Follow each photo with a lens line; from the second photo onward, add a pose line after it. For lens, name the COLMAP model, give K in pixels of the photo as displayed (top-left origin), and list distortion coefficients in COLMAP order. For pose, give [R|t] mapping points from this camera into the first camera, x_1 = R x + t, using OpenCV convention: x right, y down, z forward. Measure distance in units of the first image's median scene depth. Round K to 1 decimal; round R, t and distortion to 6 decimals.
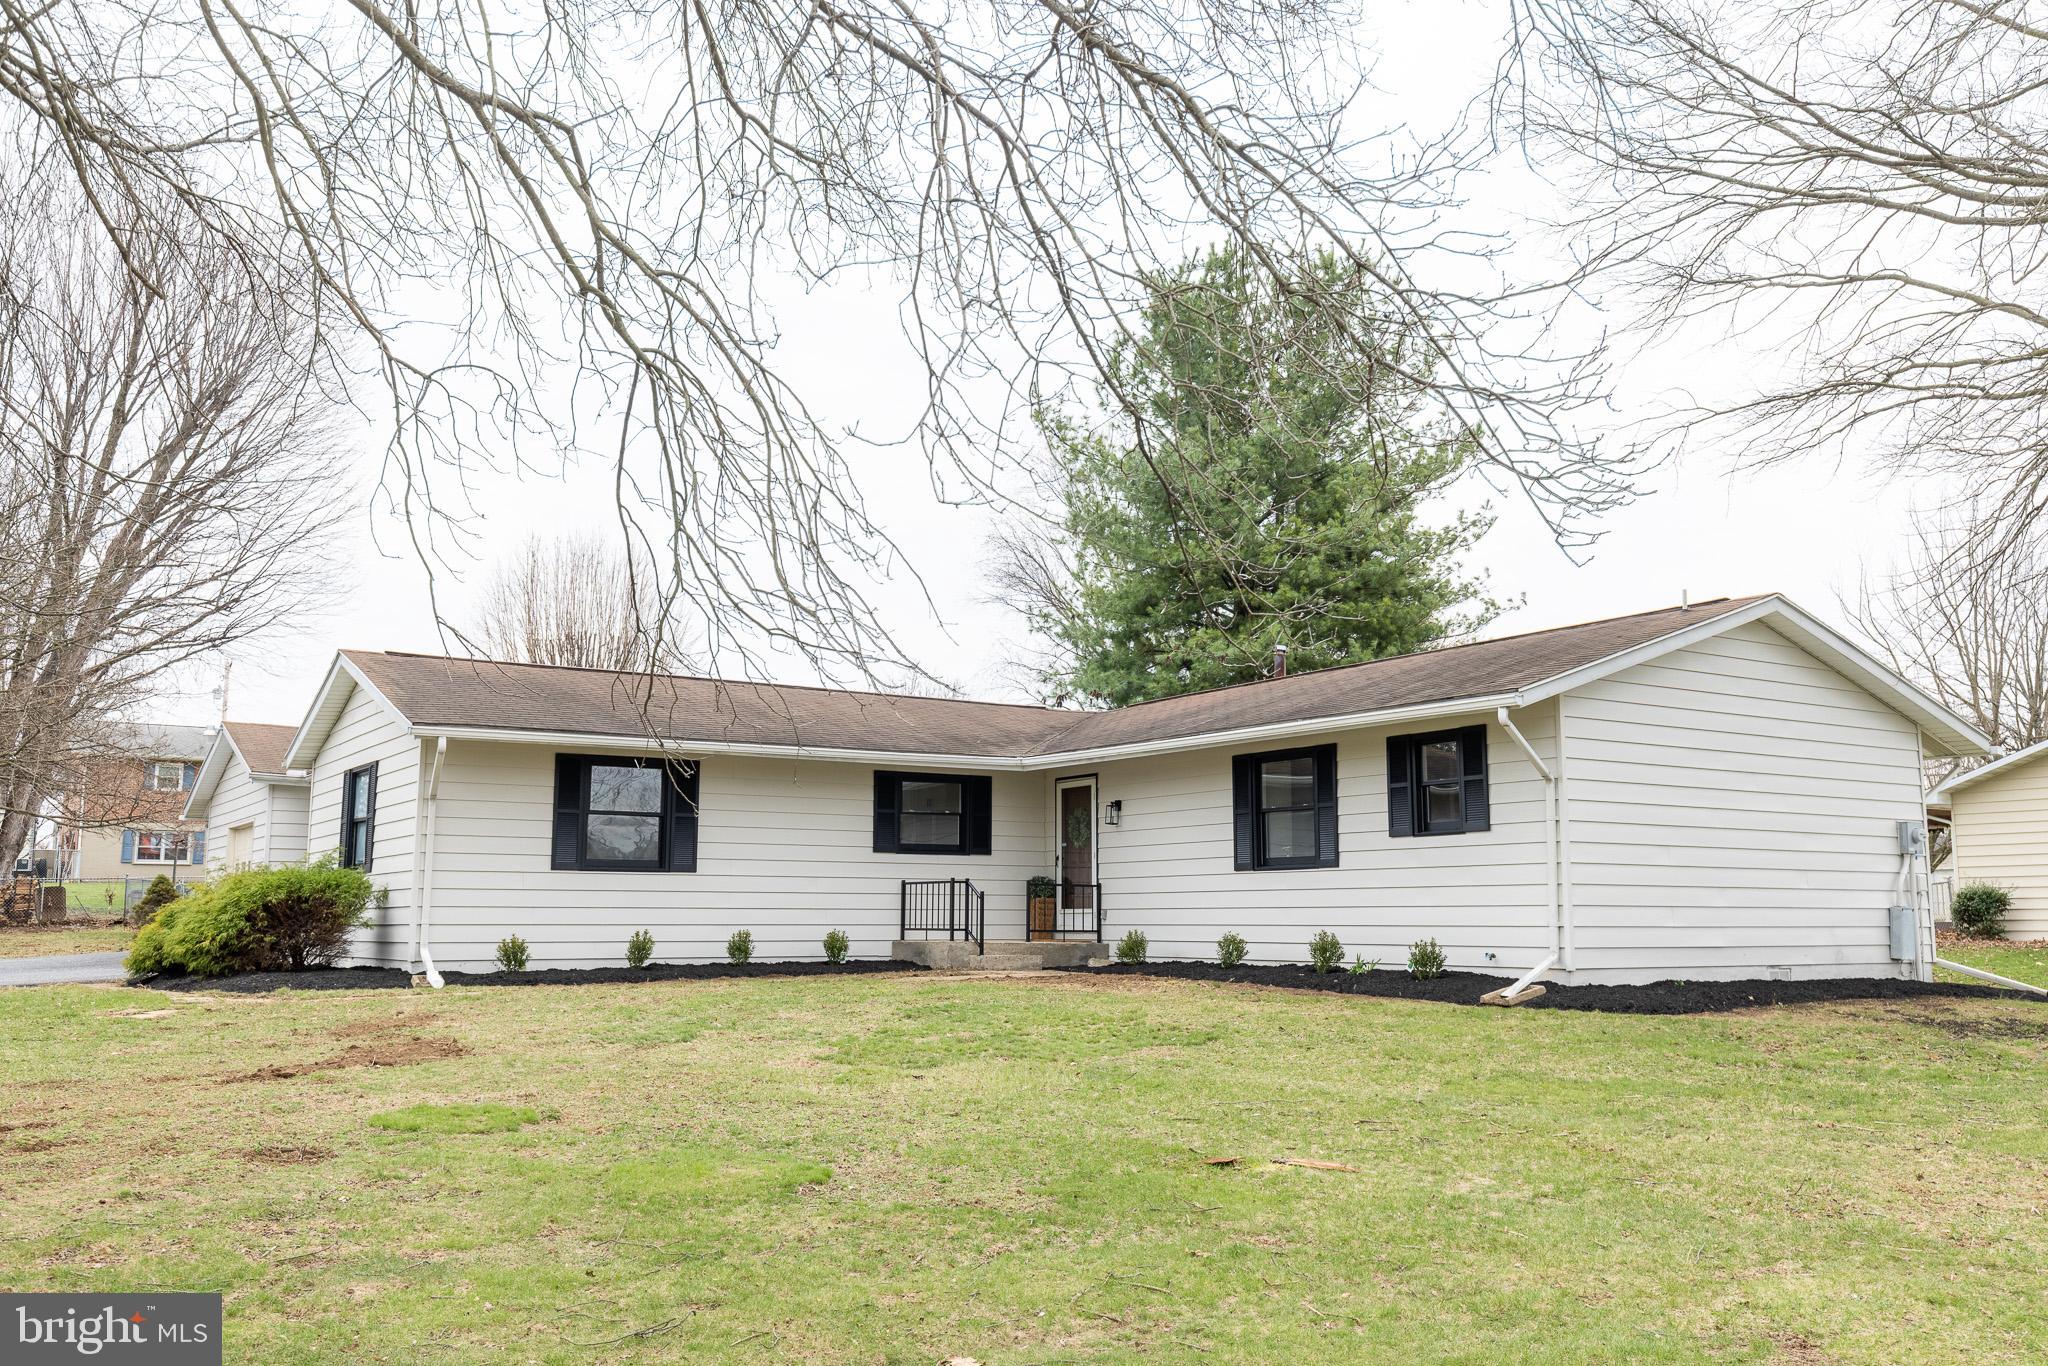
lens RADIAL K [[1760.8, 0, 1024.0], [0, 1760.8, 683.0], [0, 0, 1]] dist [0.003759, 0.001906]
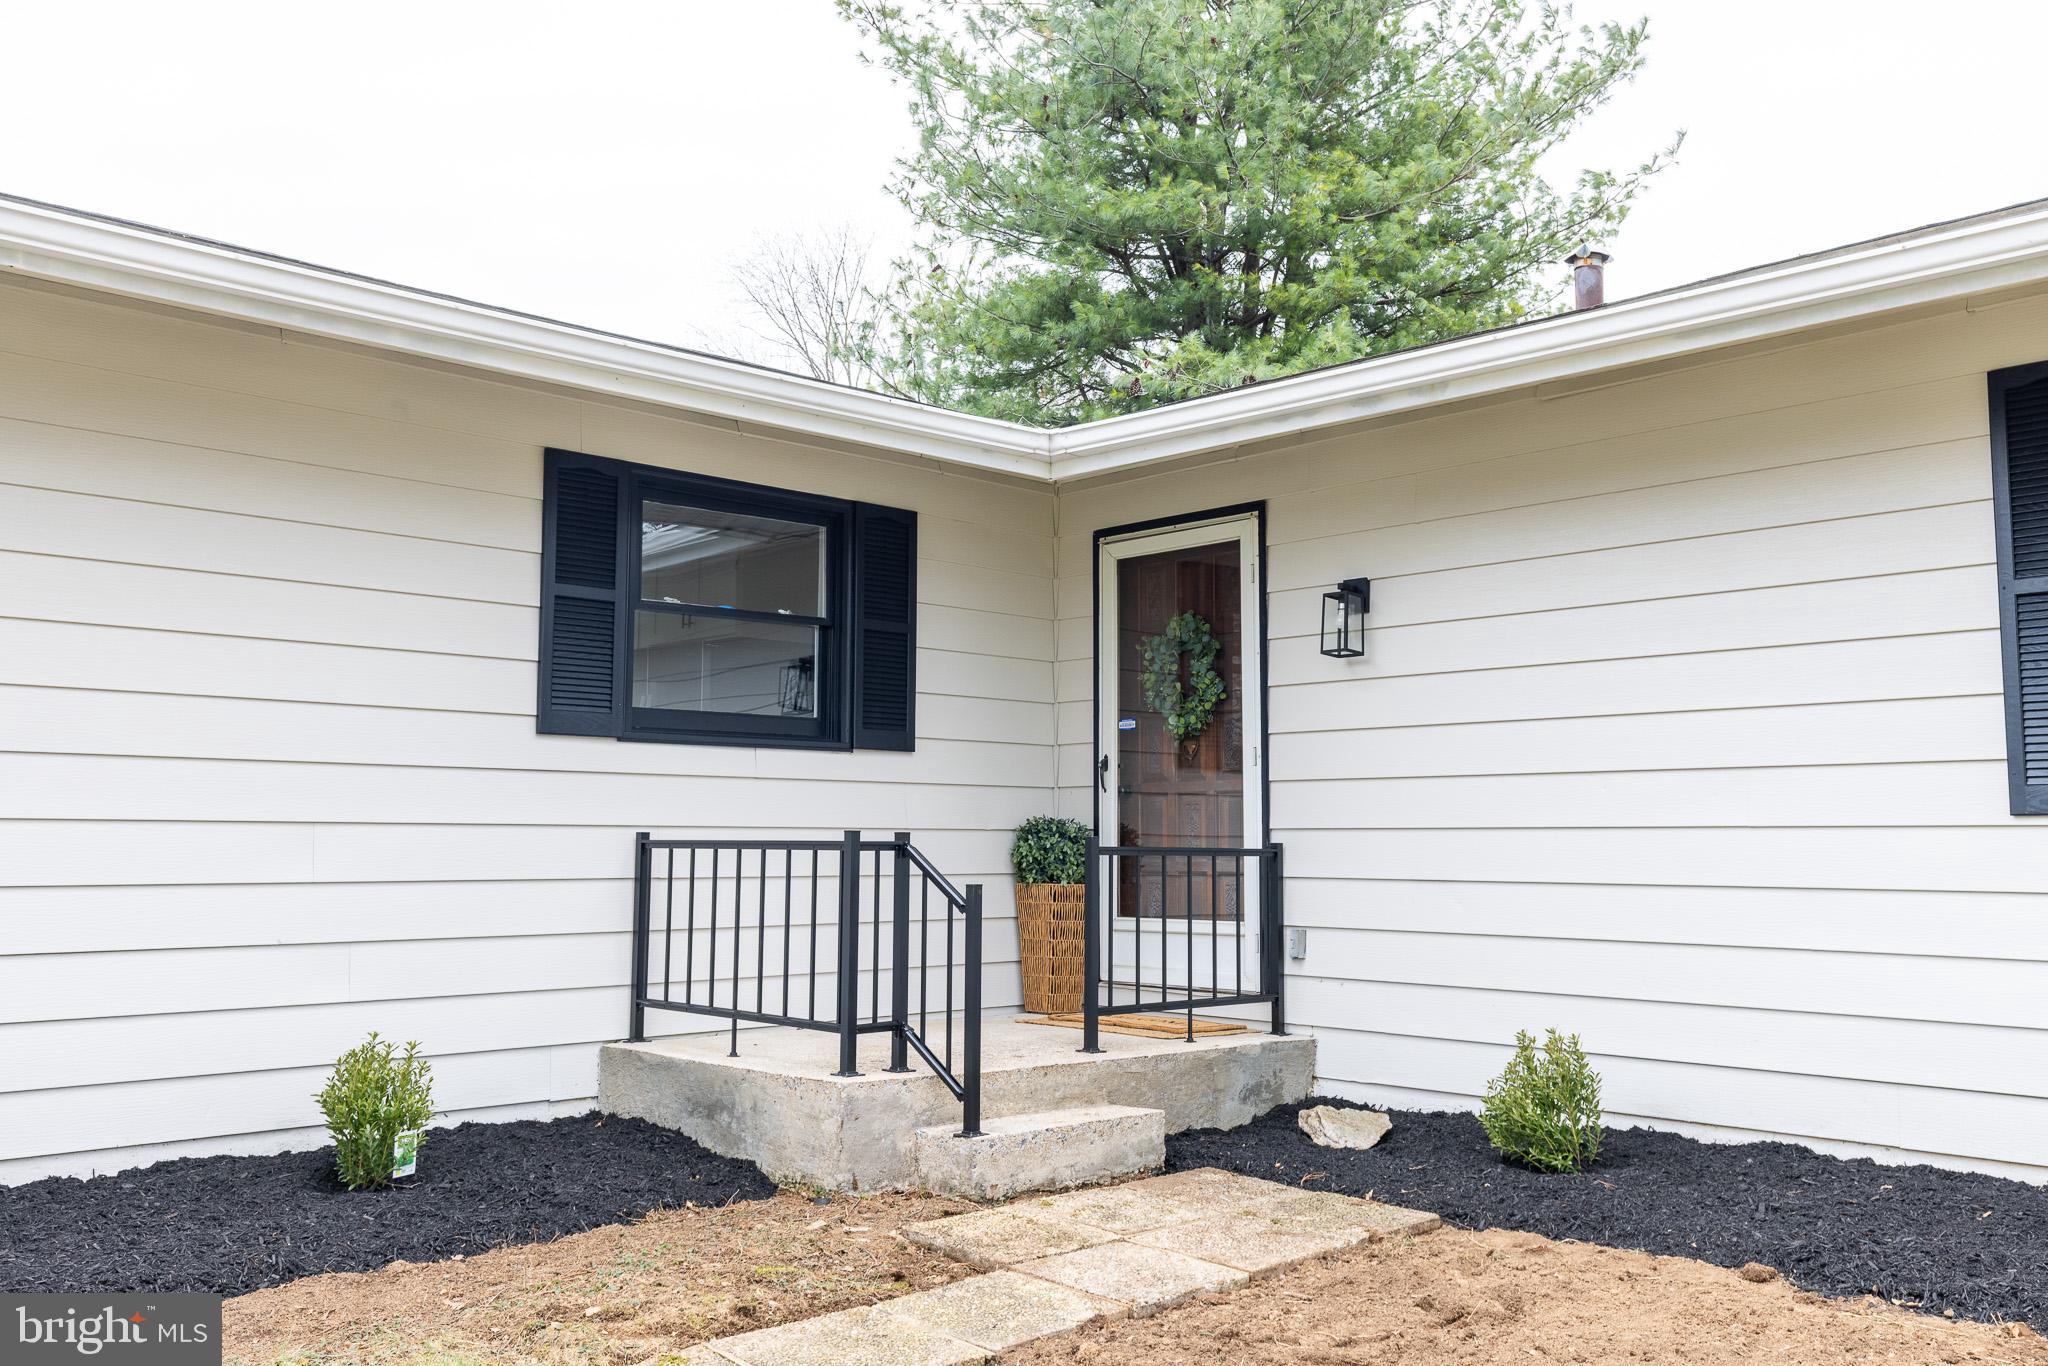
lens RADIAL K [[1760.8, 0, 1024.0], [0, 1760.8, 683.0], [0, 0, 1]] dist [0.003759, 0.001906]
pose [[0.981136, 0.022431, 0.192011, -0.062938], [-0.030799, 0.998696, 0.040709, 0.073702], [-0.190848, -0.045855, 0.980548, 0.703989]]
